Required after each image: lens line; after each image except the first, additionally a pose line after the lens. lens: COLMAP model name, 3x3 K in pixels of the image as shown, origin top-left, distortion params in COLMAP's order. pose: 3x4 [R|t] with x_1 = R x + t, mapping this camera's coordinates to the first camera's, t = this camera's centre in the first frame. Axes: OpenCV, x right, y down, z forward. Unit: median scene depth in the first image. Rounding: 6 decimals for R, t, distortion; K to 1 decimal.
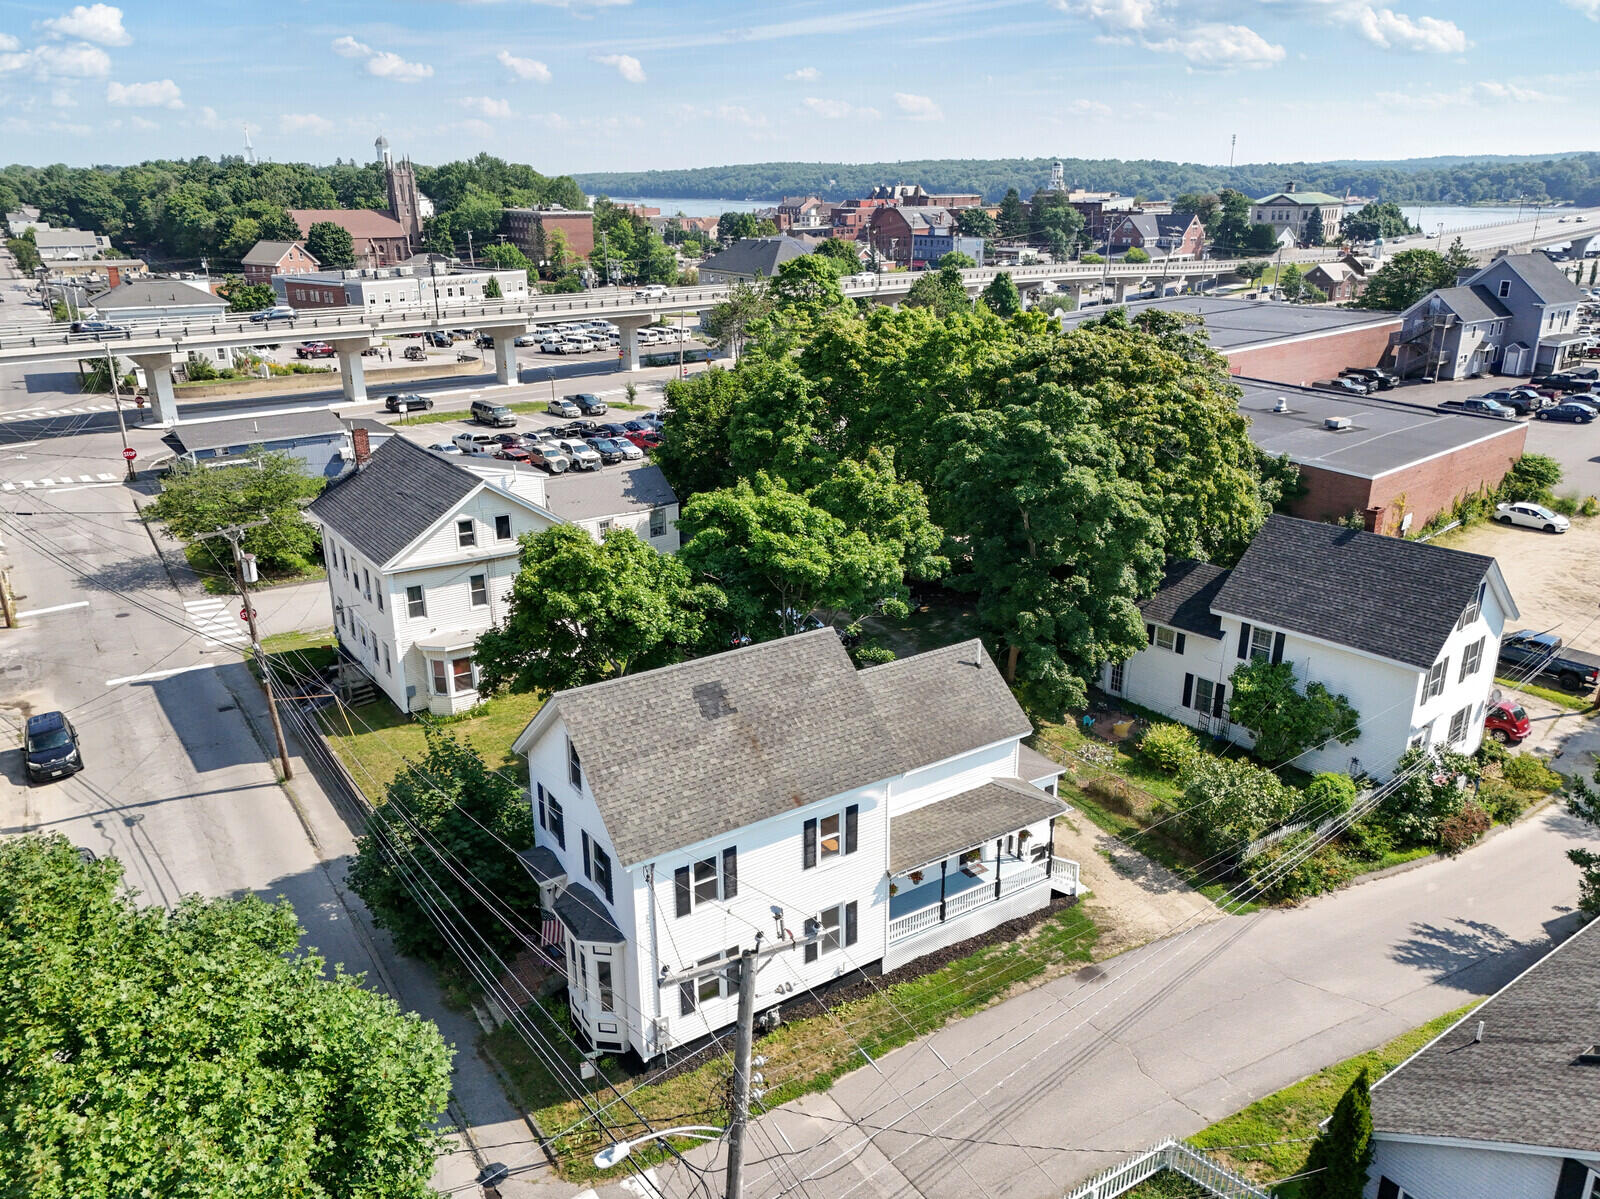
lens RADIAL K [[1166.8, 0, 800.0], [0, 1166.8, 599.5], [0, 0, 1]] dist [0.053368, -0.042088]
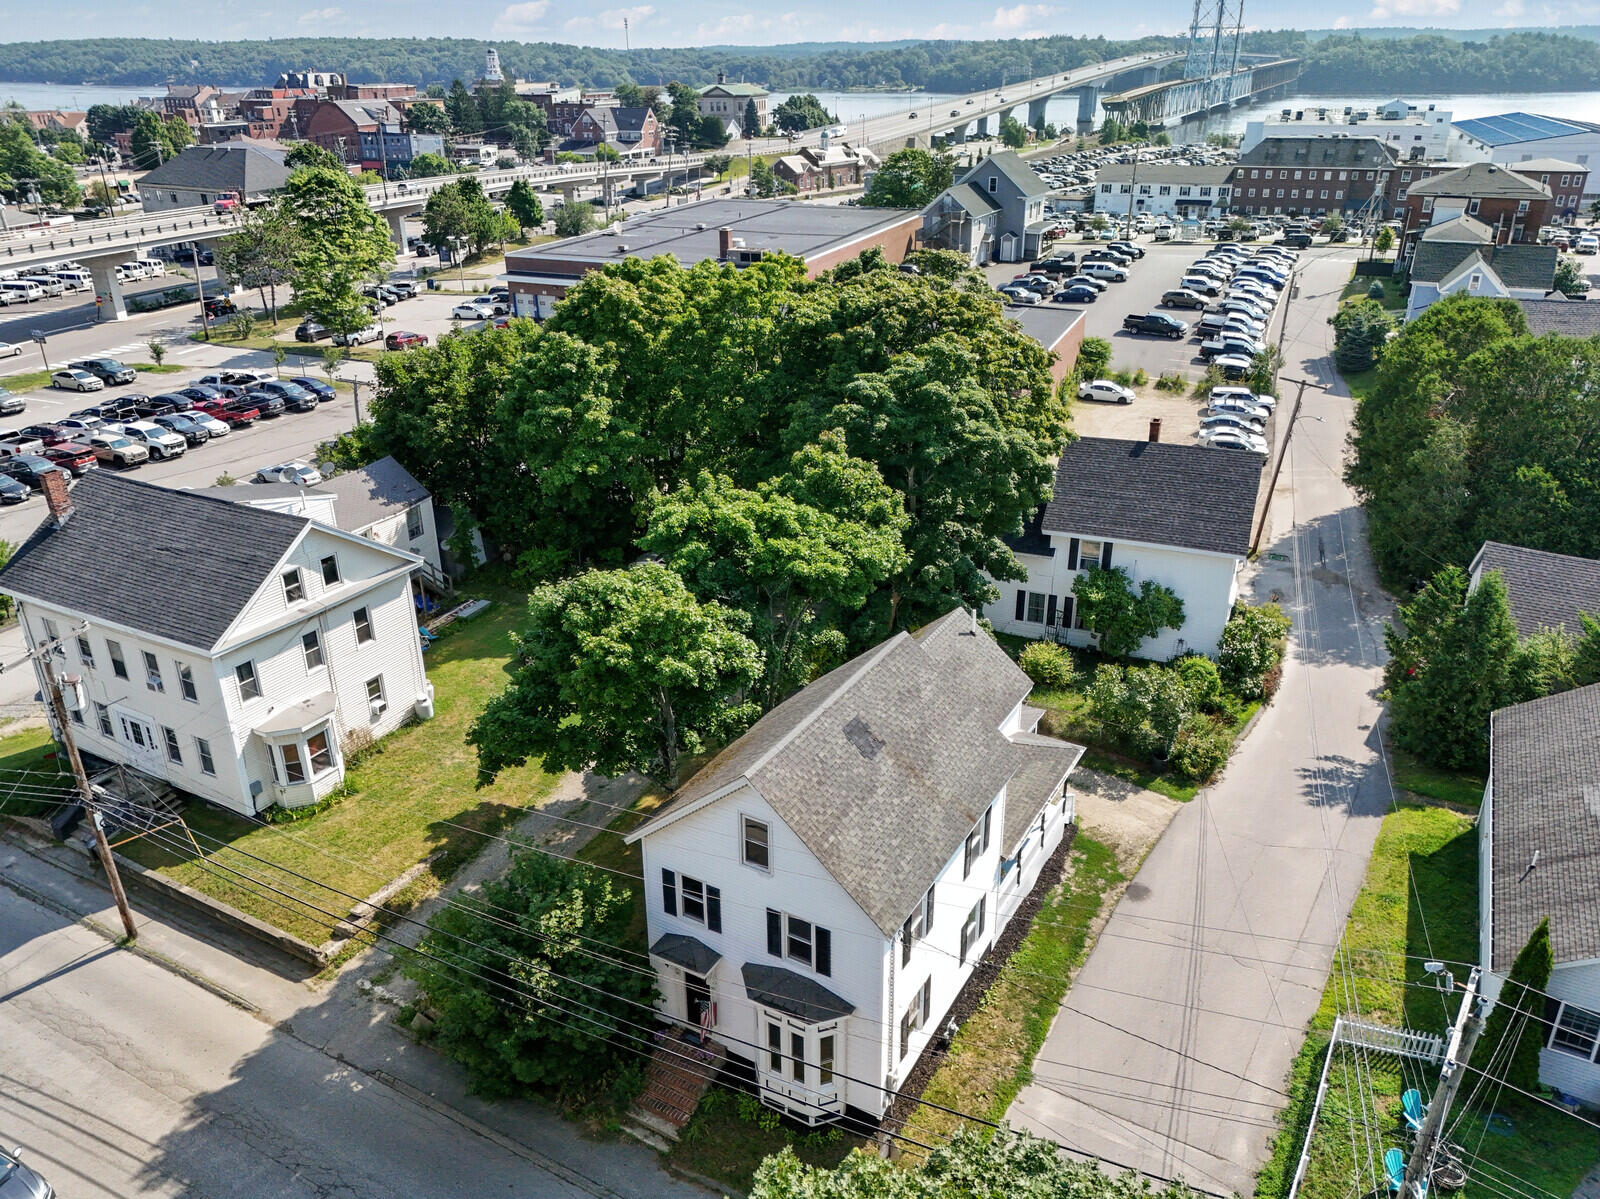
lens RADIAL K [[1166.8, 0, 800.0], [0, 1166.8, 599.5], [0, 0, 1]] dist [0.053368, -0.042088]
pose [[0.893127, -0.187687, 0.408777, -0.166024], [0.152323, 0.981292, 0.117745, -0.048879], [-0.423229, -0.042895, 0.905007, 0.057303]]
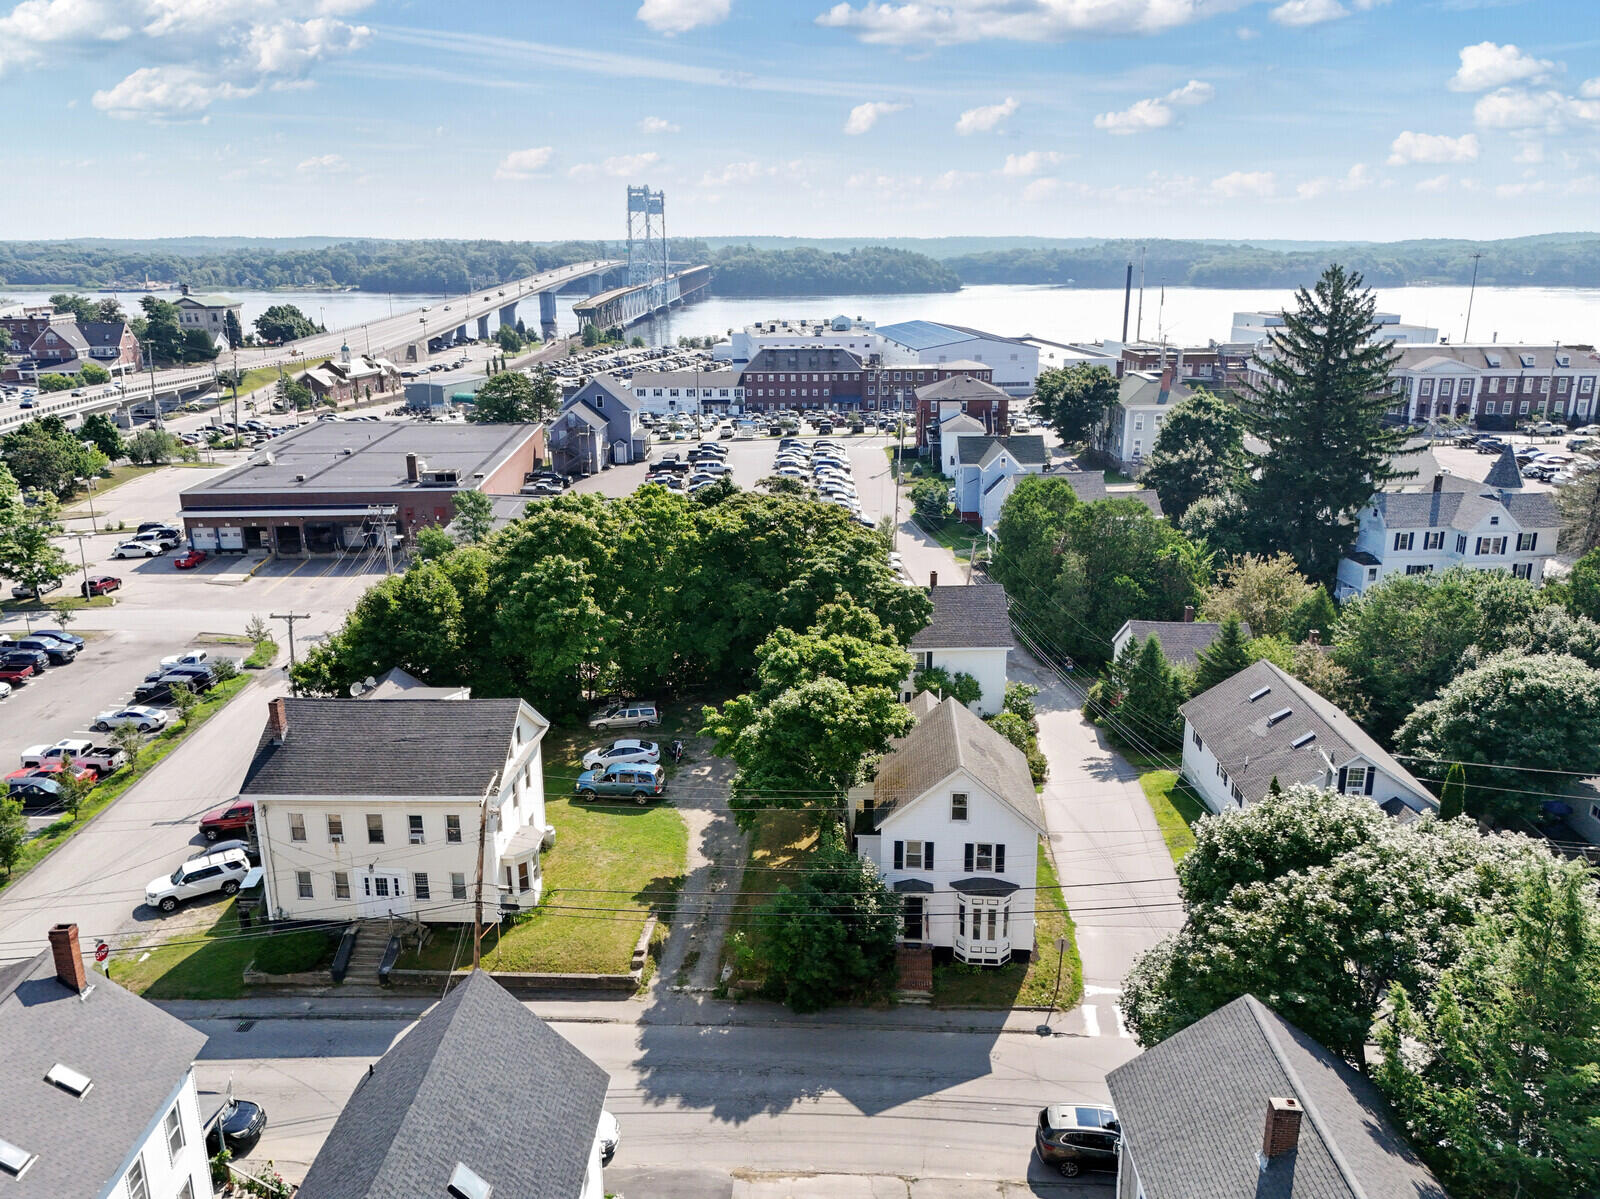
lens RADIAL K [[1185.7, 0, 800.0], [0, 1185.7, 599.5], [0, 0, 1]] dist [0.093066, -0.102259]
pose [[0.607526, -0.215944, 0.764383, -0.527957], [0.266186, 0.962039, 0.060220, -0.104006], [-0.748370, 0.166882, 0.641945, 0.006019]]
